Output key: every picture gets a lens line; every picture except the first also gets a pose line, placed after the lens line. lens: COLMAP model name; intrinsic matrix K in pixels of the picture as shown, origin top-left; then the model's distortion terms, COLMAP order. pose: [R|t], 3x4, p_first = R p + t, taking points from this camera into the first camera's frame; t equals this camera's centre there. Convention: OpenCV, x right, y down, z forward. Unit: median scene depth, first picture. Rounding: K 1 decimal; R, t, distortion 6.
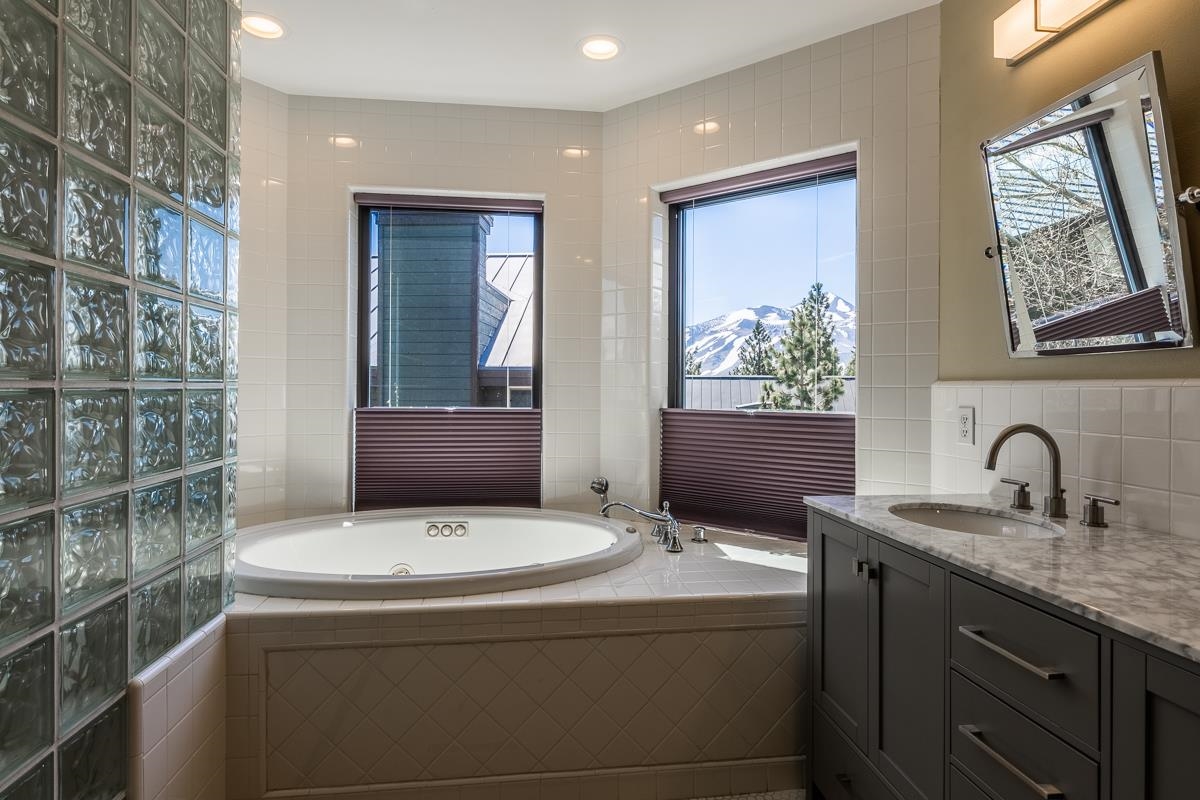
lens RADIAL K [[628.5, 0, 599.4], [0, 628.5, 389.1], [0, 0, 1]] dist [-0.002542, -0.001034]
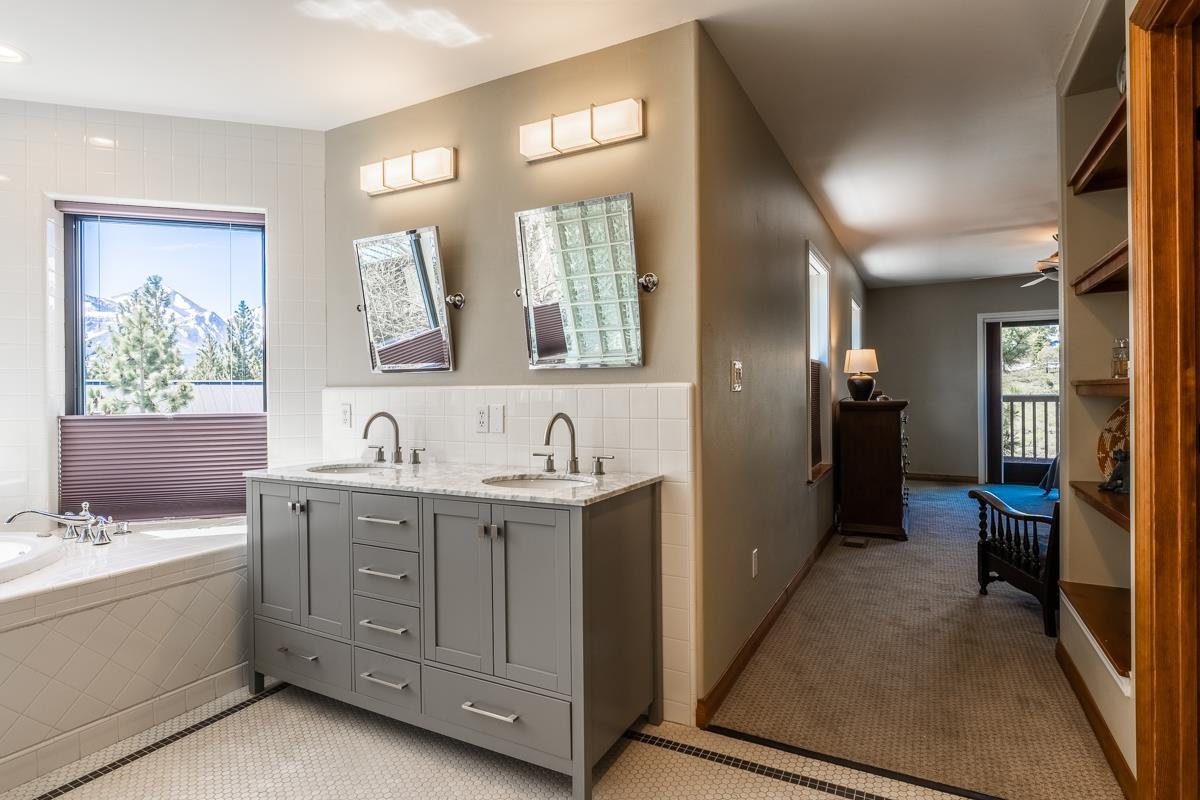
lens RADIAL K [[628.5, 0, 599.4], [0, 628.5, 389.1], [0, 0, 1]] dist [-0.002542, -0.001034]
pose [[0.574454, -0.009858, 0.818477, -0.224747], [0.014779, 0.999889, 0.001670, -0.001178], [-0.818403, 0.011137, 0.574536, -0.279461]]
